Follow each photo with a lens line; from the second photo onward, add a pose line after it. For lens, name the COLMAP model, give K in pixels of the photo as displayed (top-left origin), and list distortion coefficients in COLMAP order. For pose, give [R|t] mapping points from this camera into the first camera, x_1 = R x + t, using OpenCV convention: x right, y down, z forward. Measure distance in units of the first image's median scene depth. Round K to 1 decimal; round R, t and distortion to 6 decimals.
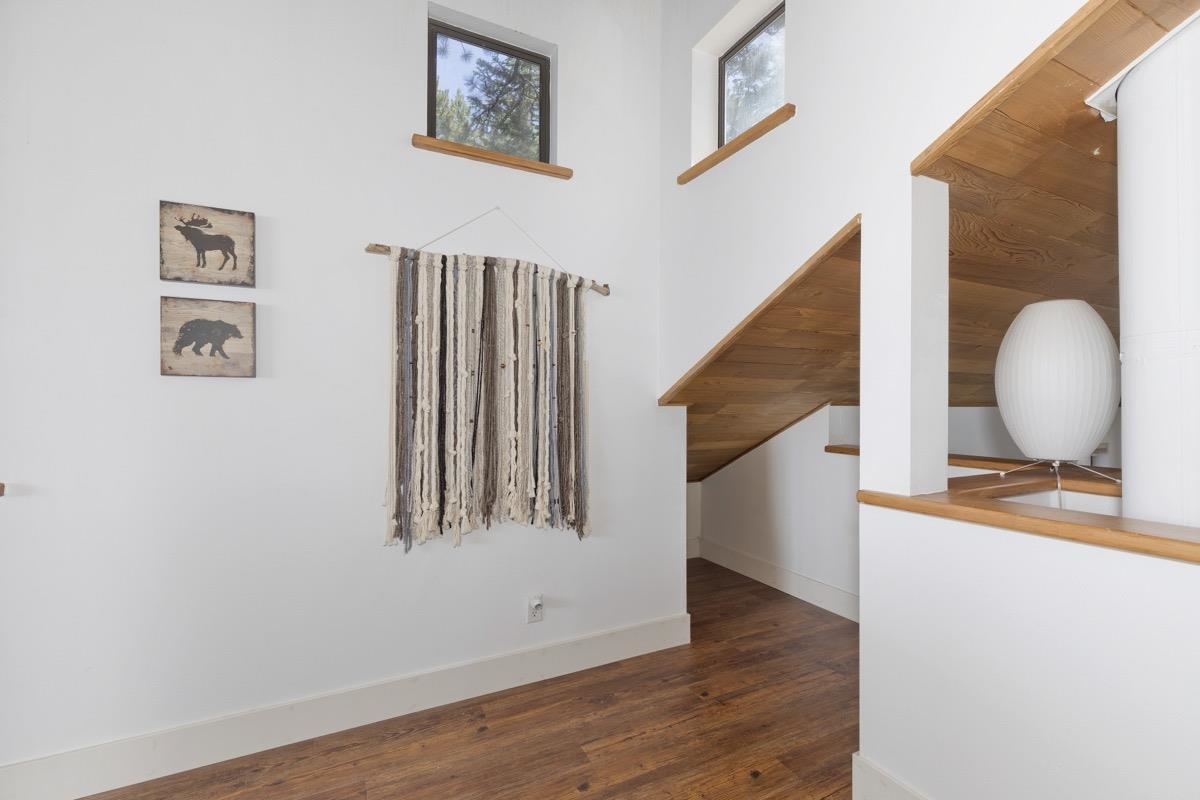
lens RADIAL K [[537.0, 0, 600.2], [0, 537.0, 401.8], [0, 0, 1]] dist [0.010946, -0.001274]
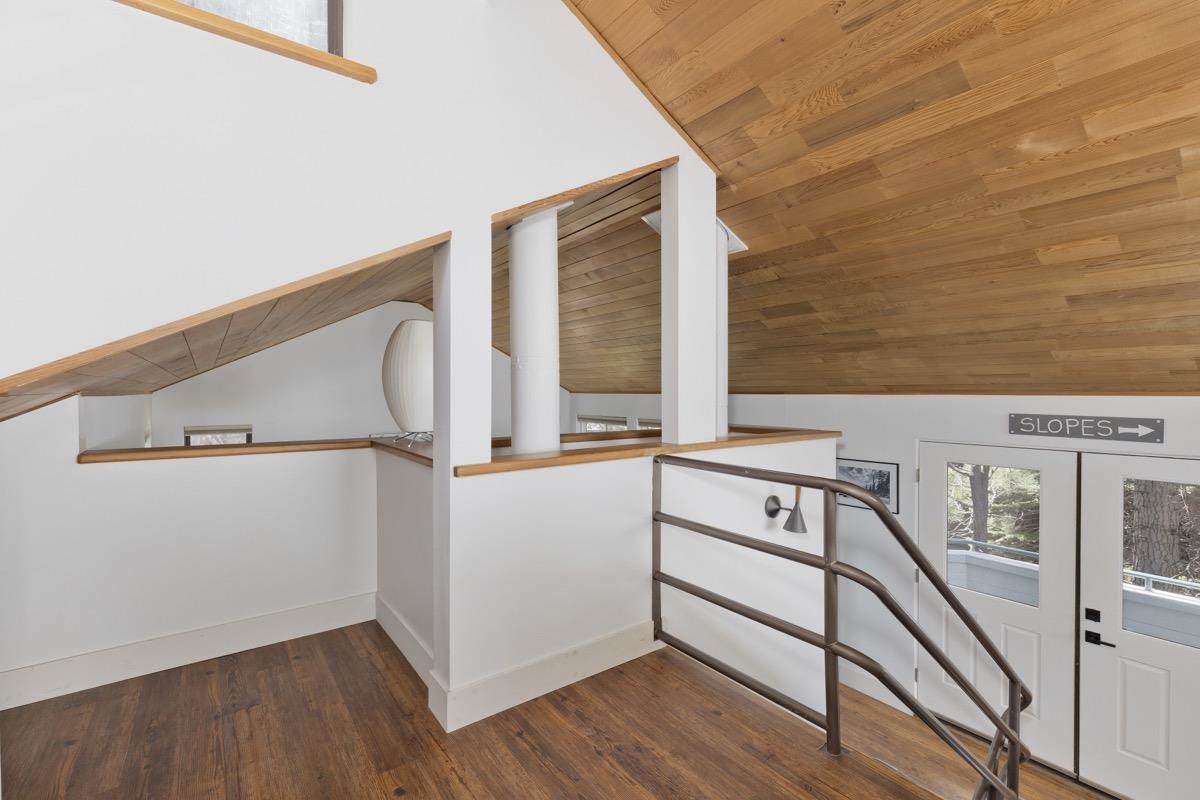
lens RADIAL K [[537.0, 0, 600.1], [0, 537.0, 395.3], [0, 0, 1]] dist [0.010946, -0.001274]
pose [[-0.169752, -0.002695, 0.985483, -0.520296], [0.002837, 0.999991, 0.003223, 0.005791], [-0.985483, 0.003343, -0.169743, 0.623638]]
